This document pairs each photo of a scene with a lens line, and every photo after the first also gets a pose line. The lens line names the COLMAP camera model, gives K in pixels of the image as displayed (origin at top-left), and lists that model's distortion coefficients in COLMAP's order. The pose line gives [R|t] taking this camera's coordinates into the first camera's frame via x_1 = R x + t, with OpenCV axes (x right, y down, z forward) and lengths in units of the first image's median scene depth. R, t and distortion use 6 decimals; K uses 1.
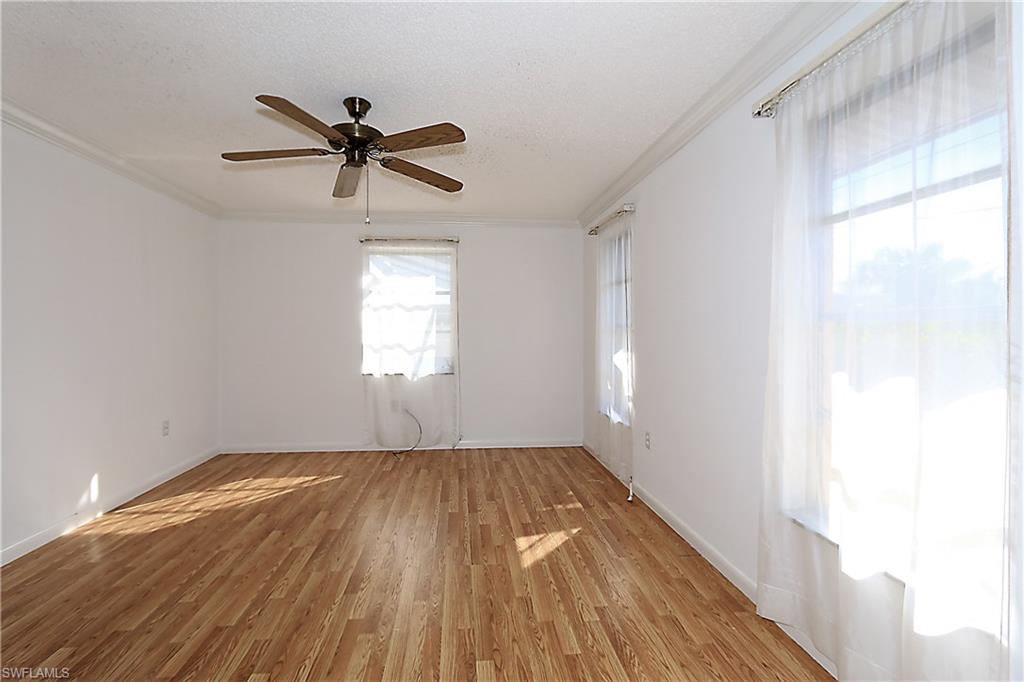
lens RADIAL K [[472.2, 0, 511.5], [0, 472.2, 344.9], [0, 0, 1]] dist [-0.025708, 0.005006]
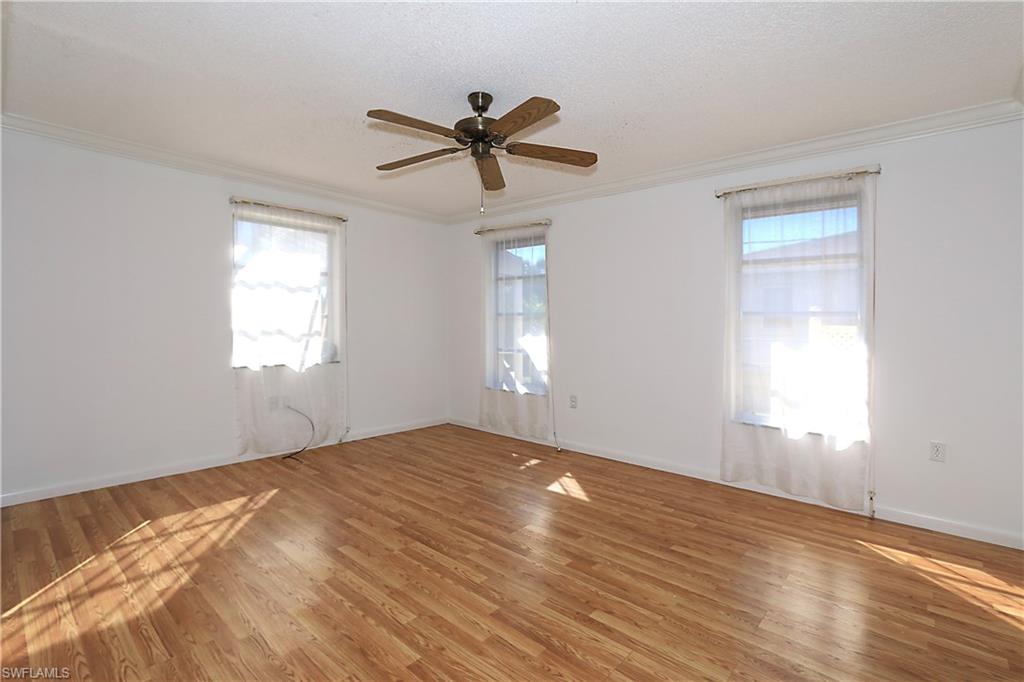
lens RADIAL K [[472.2, 0, 510.4], [0, 472.2, 330.6], [0, 0, 1]] dist [-0.025708, 0.005006]
pose [[0.740491, -0.002269, 0.672062, -0.701756], [0.005400, 0.999982, -0.002574, 0.005060], [-0.672044, 0.005535, 0.740490, 0.130202]]
